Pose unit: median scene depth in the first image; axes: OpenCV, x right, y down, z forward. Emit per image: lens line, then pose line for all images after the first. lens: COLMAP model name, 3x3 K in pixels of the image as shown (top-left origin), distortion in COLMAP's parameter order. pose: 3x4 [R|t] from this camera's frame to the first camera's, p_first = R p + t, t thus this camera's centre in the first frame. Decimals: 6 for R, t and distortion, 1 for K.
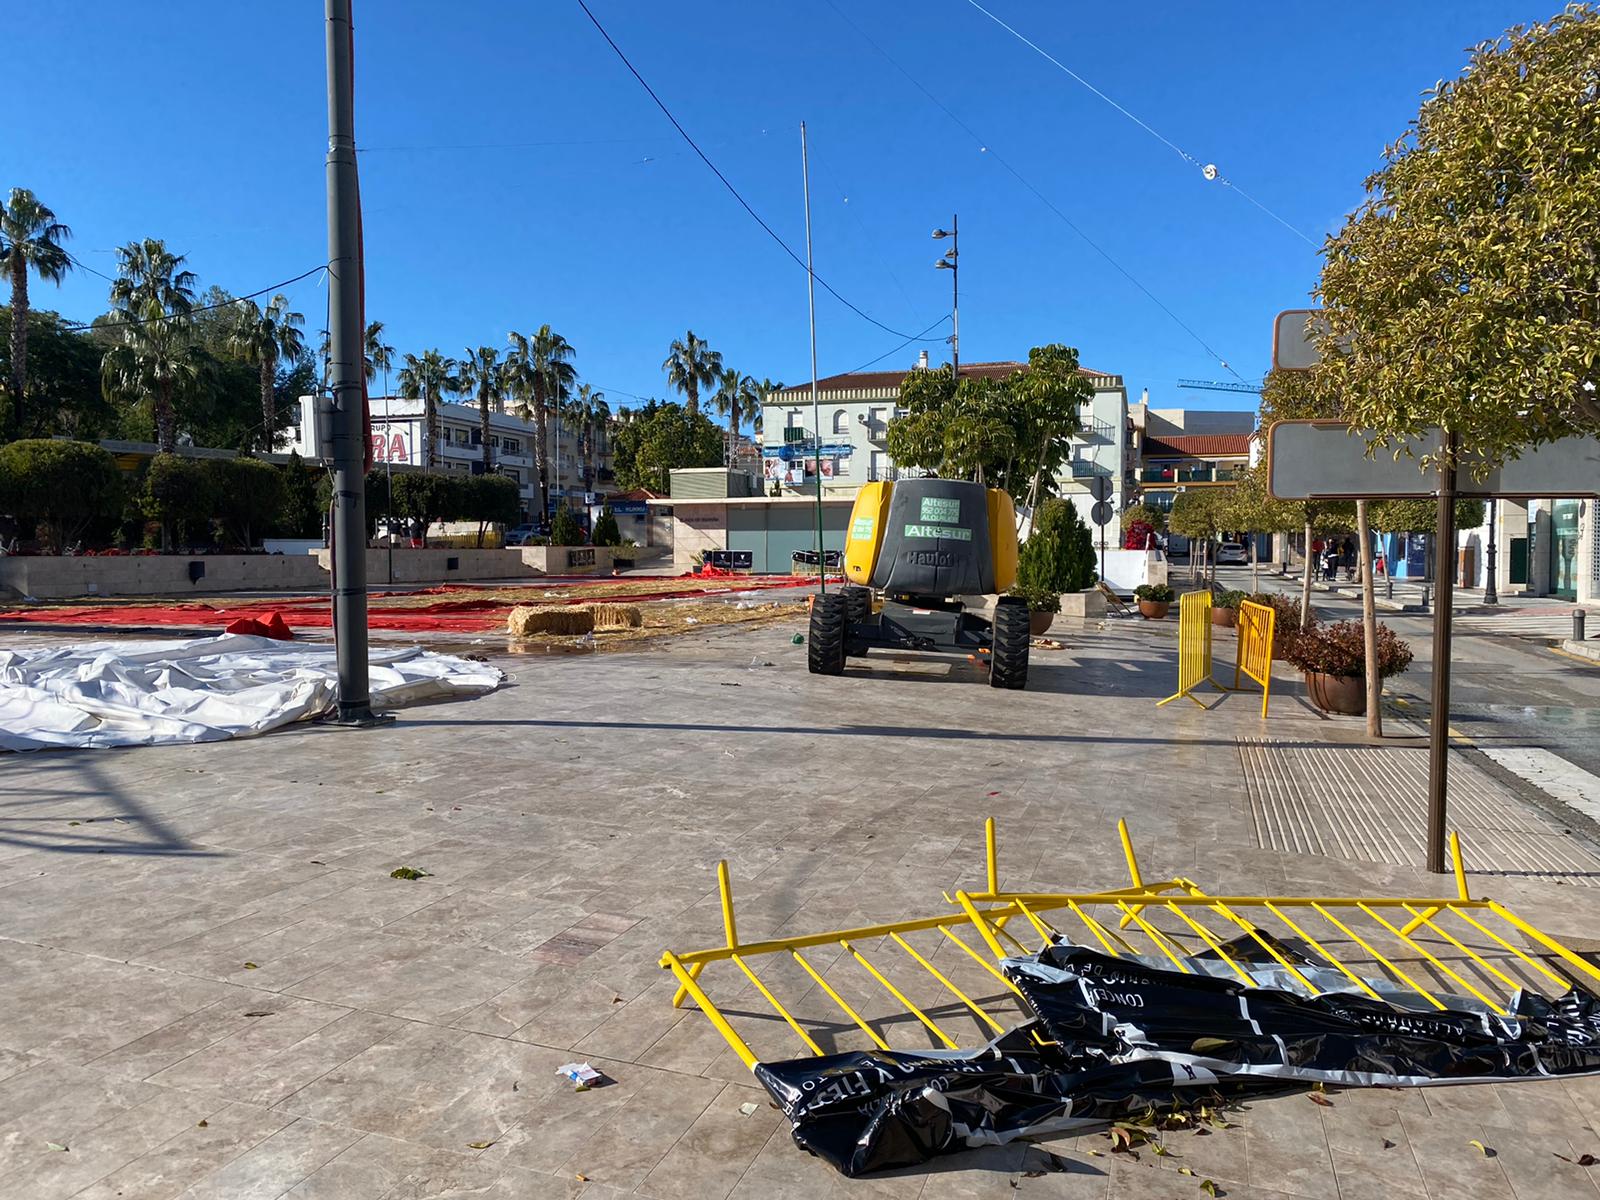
lens RADIAL K [[1208.5, 0, 823.9], [0, 1208.5, 601.8], [0, 0, 1]] dist [0.033250, -0.079654]
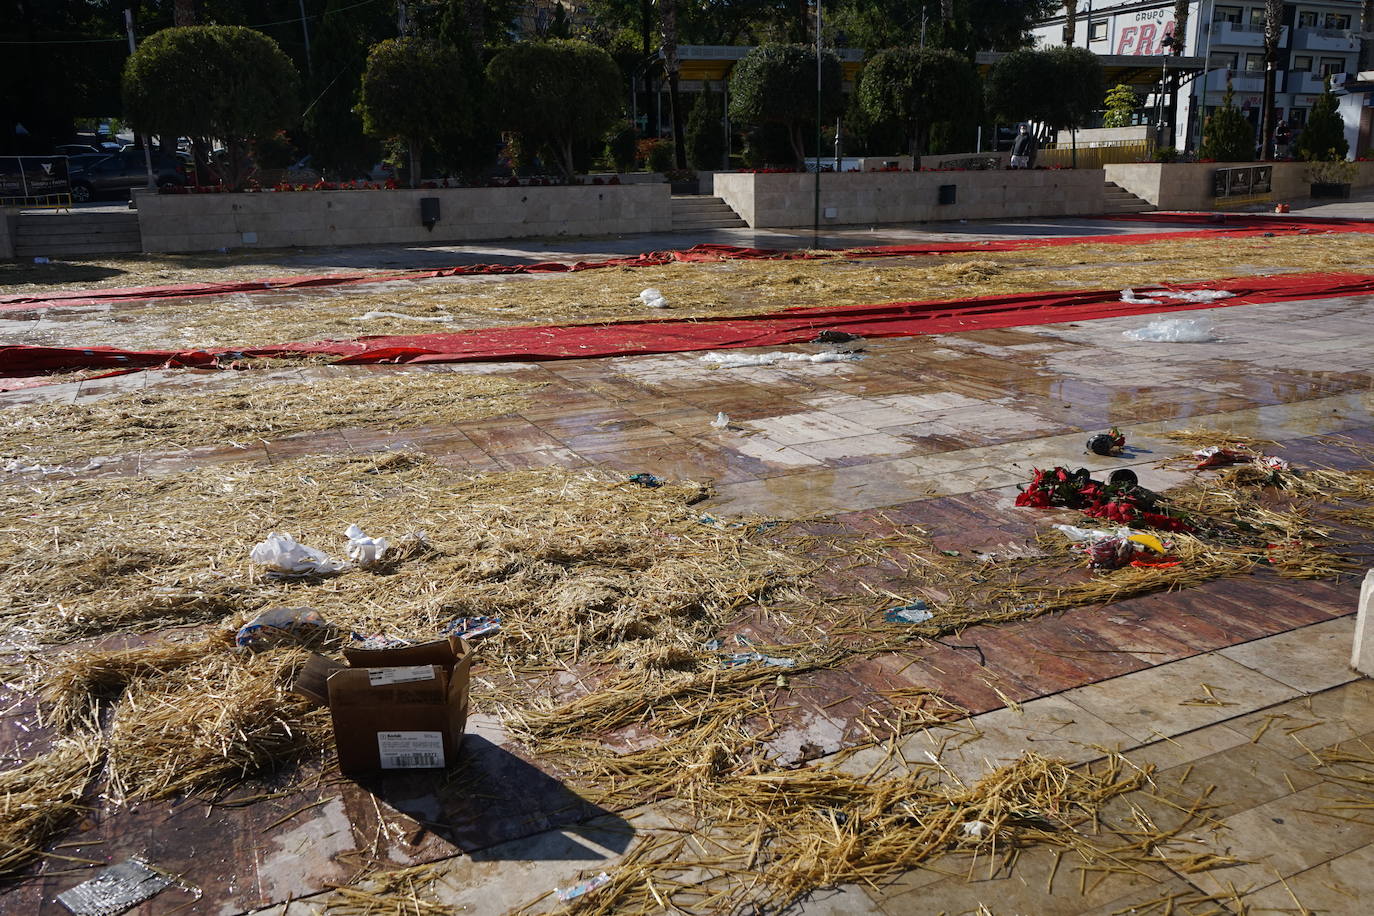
lens RADIAL K [[1090.8, 0, 688.1], [0, 1090.8, 436.5], [0, 0, 1]] dist [0.004084, -0.005504]
pose [[0.669919, 0.171436, -0.722370, 0.024757], [-0.021390, 0.977028, 0.212036, -0.016538], [0.742126, -0.126595, 0.658196, 0.317741]]
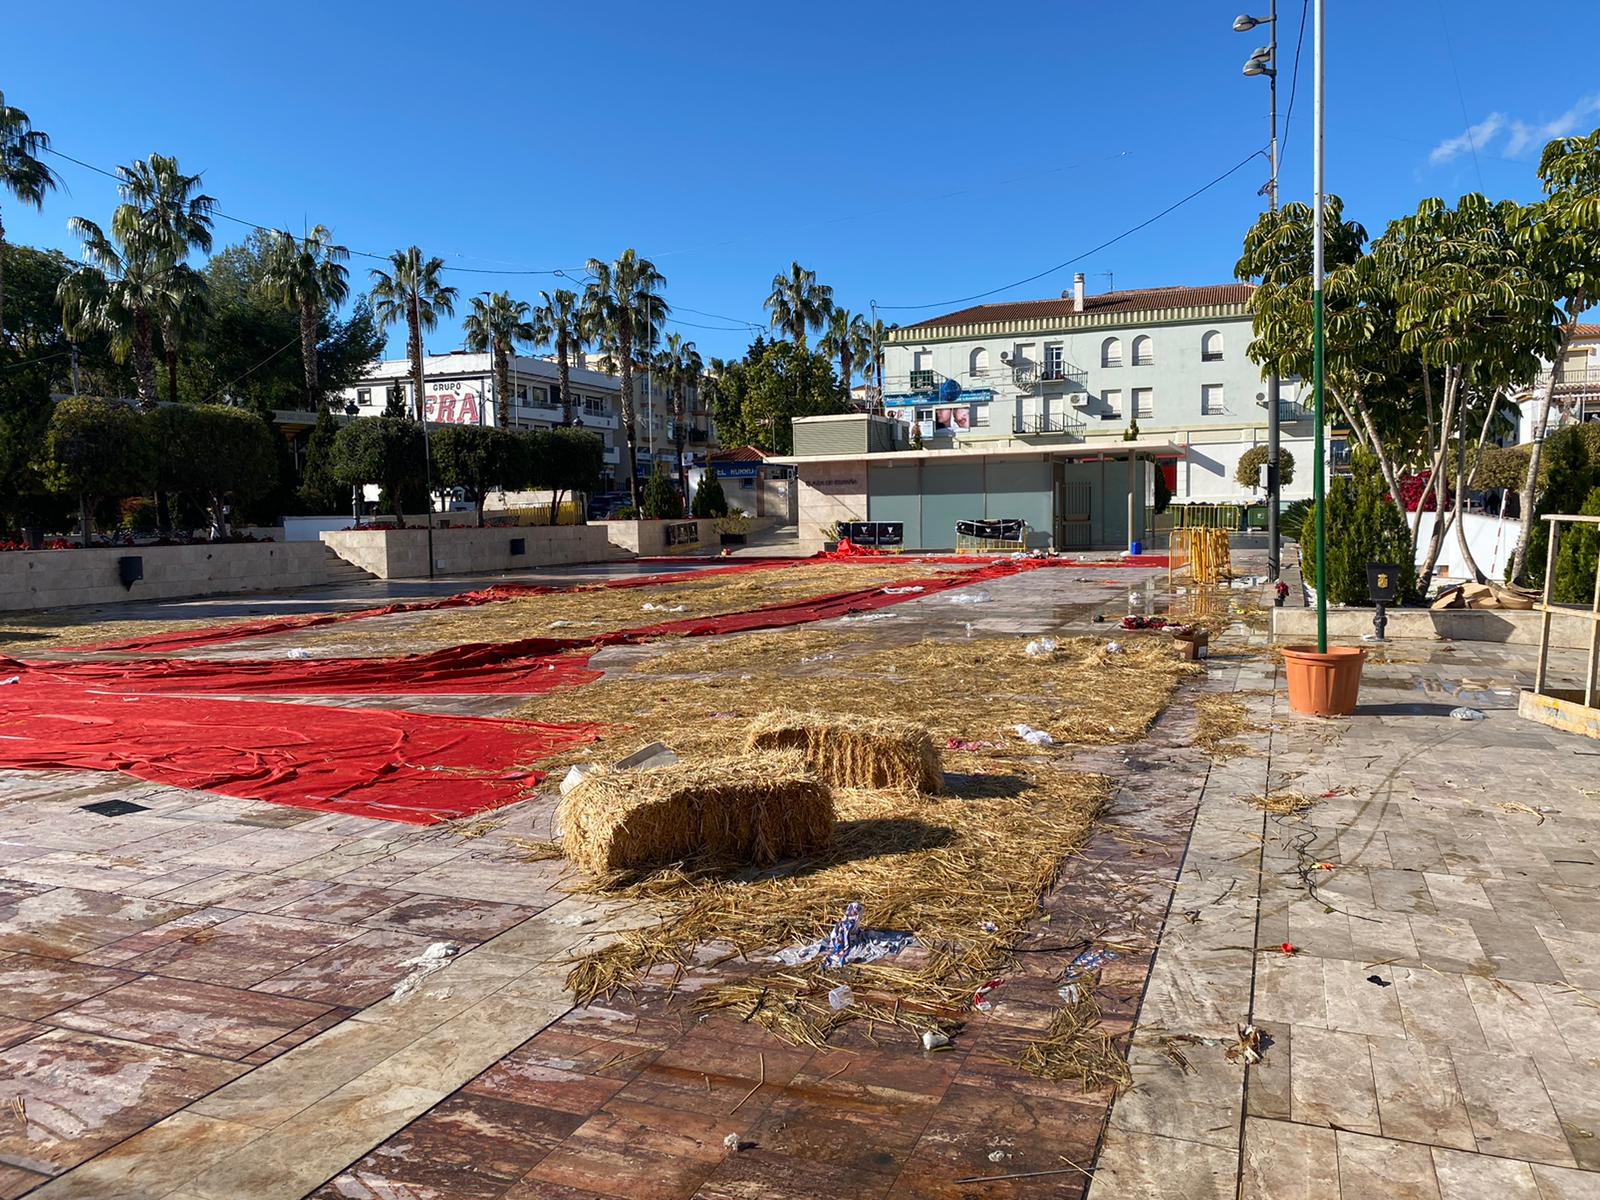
lens RADIAL K [[1216.5, 0, 797.2], [0, 1216.5, 604.9], [0, 0, 1]] dist [0.061730, -0.079317]
pose [[0.995689, -0.010706, -0.092134, -0.040400], [0.013648, 0.999415, 0.031366, -0.010662], [0.091744, -0.032488, 0.995252, 0.165058]]
